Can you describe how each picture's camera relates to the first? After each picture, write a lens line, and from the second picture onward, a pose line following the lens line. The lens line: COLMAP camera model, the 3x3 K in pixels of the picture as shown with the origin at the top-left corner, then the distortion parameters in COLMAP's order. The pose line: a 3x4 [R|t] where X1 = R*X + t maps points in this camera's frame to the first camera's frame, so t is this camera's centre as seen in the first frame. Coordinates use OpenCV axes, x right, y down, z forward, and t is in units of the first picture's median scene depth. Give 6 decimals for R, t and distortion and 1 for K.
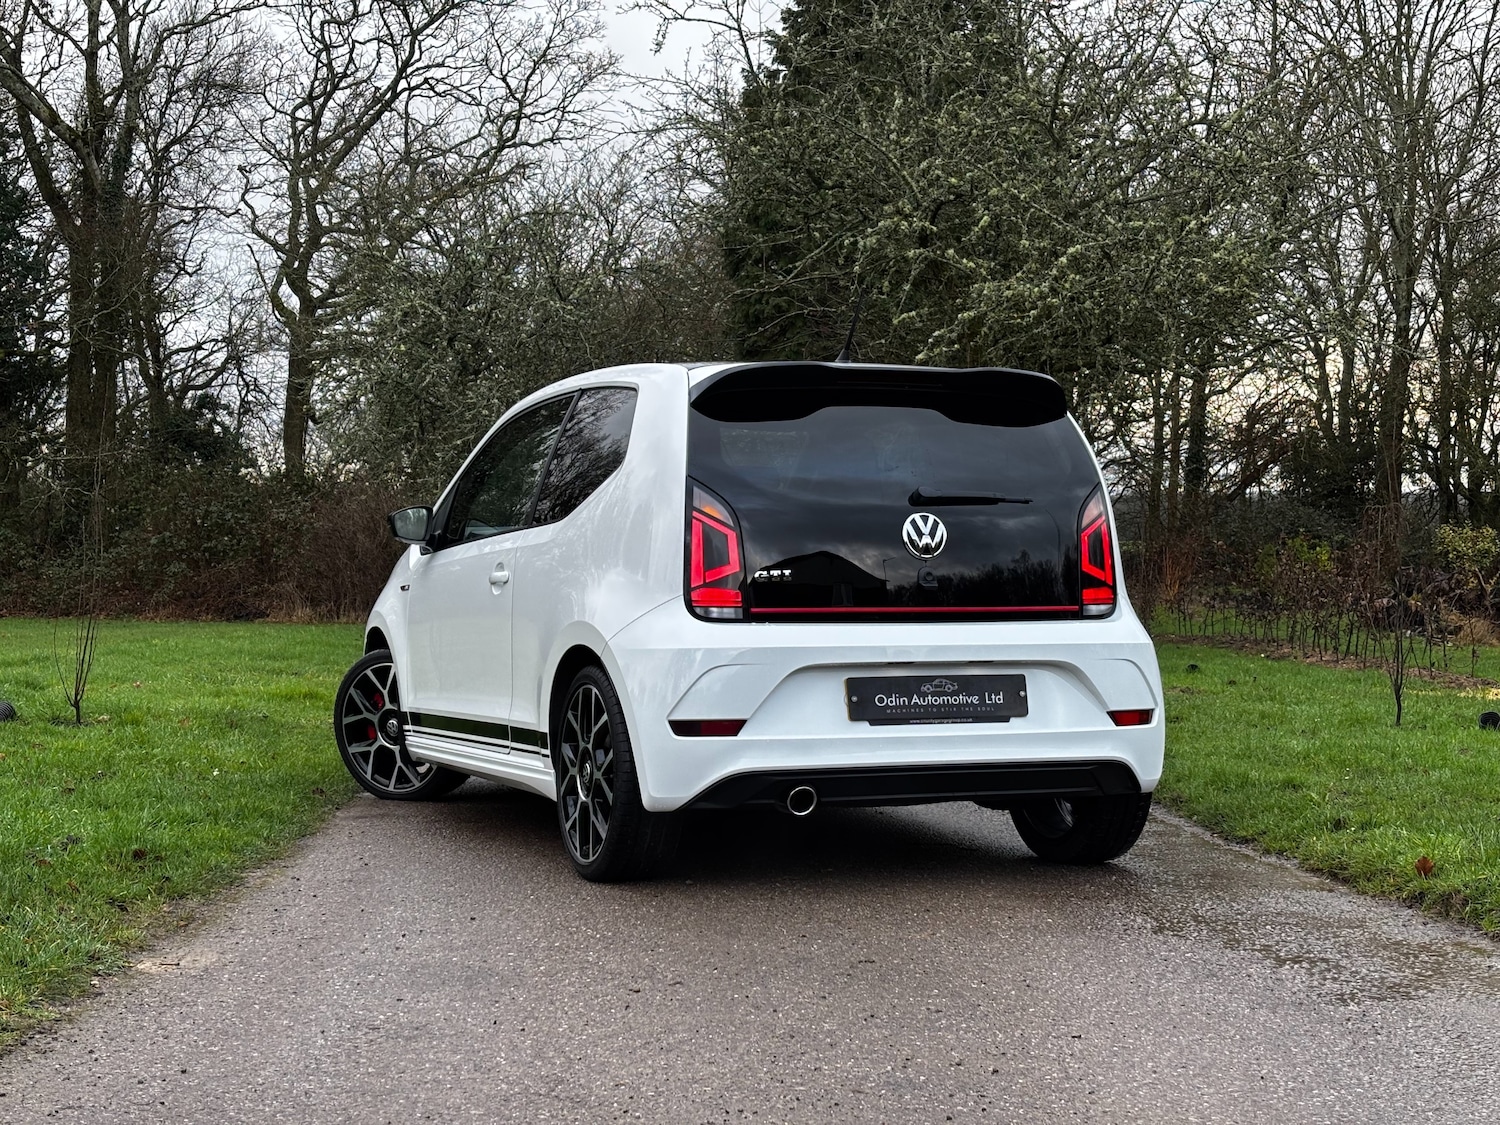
lens RADIAL K [[2200.5, 0, 750.0], [0, 2200.5, 562.6], [0, 0, 1]] dist [0.216684, -0.814437]
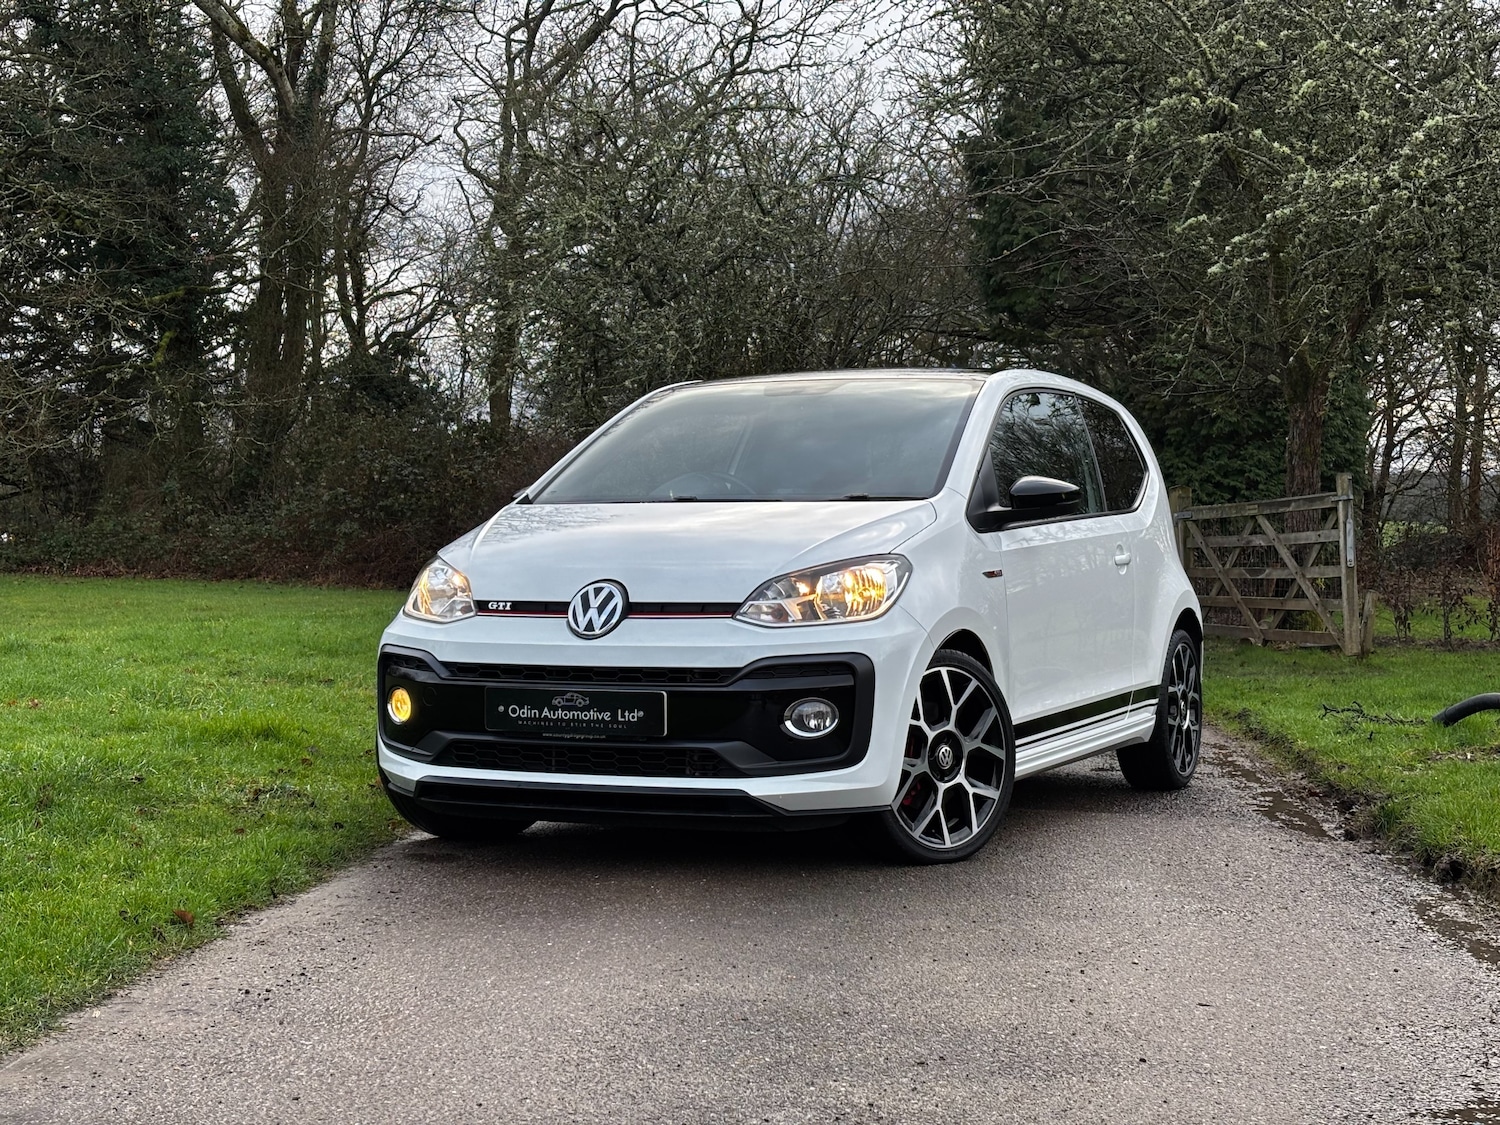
lens RADIAL K [[2202.1, 0, 758.8], [0, 2202.1, 551.9], [0, 0, 1]] dist [0.225996, -0.835816]
pose [[0.993623, 0.023299, -0.110316, 0.007865], [-0.022303, 0.999699, 0.010257, -0.001402], [0.110521, -0.007731, 0.993844, 0.197396]]
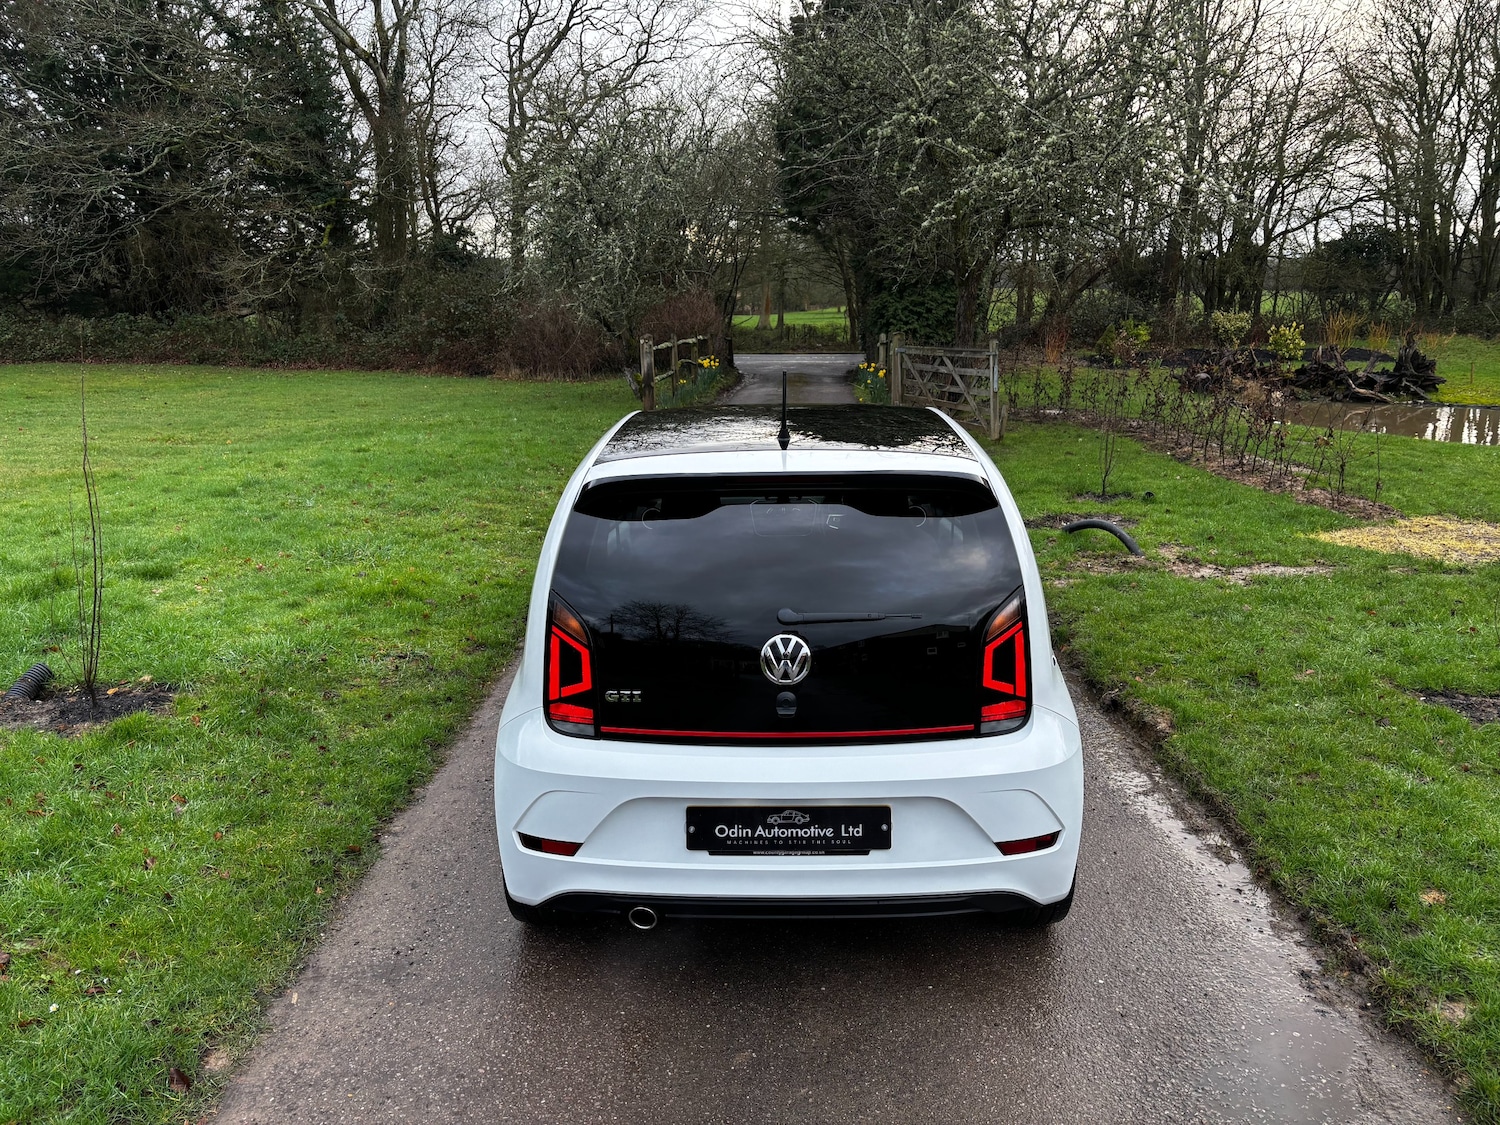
lens RADIAL K [[1113.7, 0, 748.7], [0, 1113.7, 565.5], [0, 0, 1]] dist [0.051805, -0.055547]
pose [[0.999504, 0.008097, -0.030430, -0.005855], [-0.000823, 0.972759, 0.231816, -0.042827], [0.031478, -0.231676, 0.972284, 0.252093]]
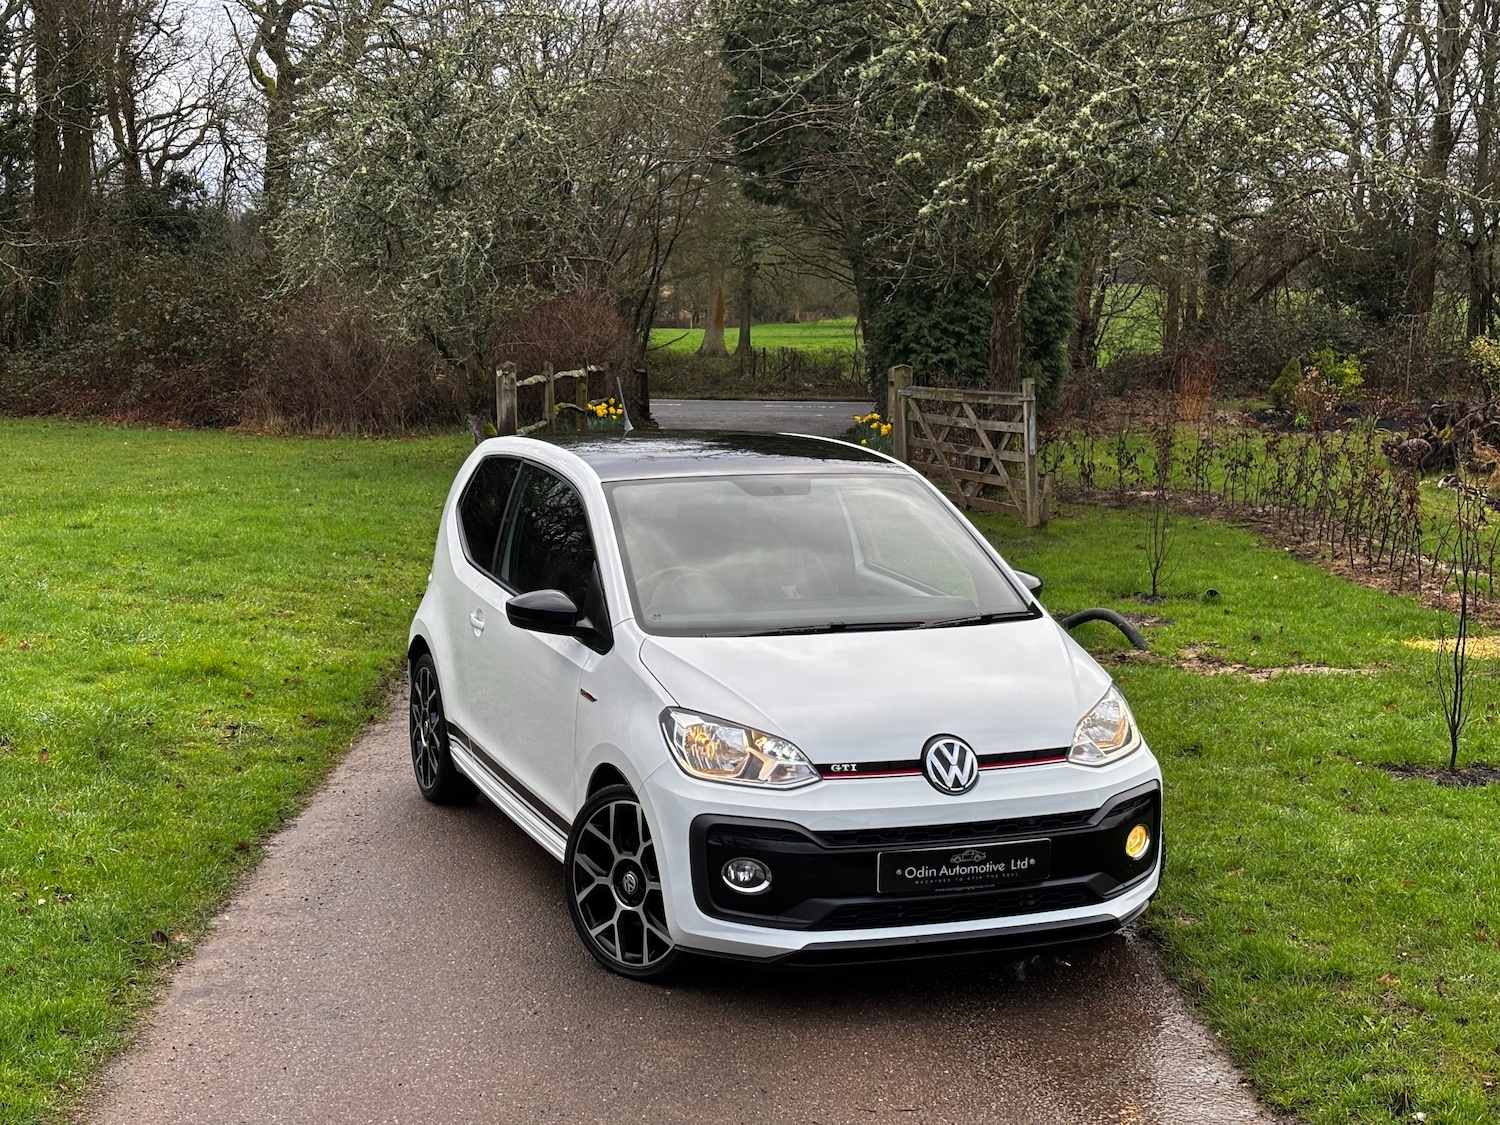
lens RADIAL K [[2201.6, 0, 721.2], [0, 2201.6, 563.9], [0, 0, 1]] dist [0.214768, -0.792194]
pose [[0.999722, 0.017832, -0.015395, 0.009143], [-0.015872, 0.992741, 0.119223, -0.048632], [0.017409, -0.118946, 0.992748, 0.068039]]
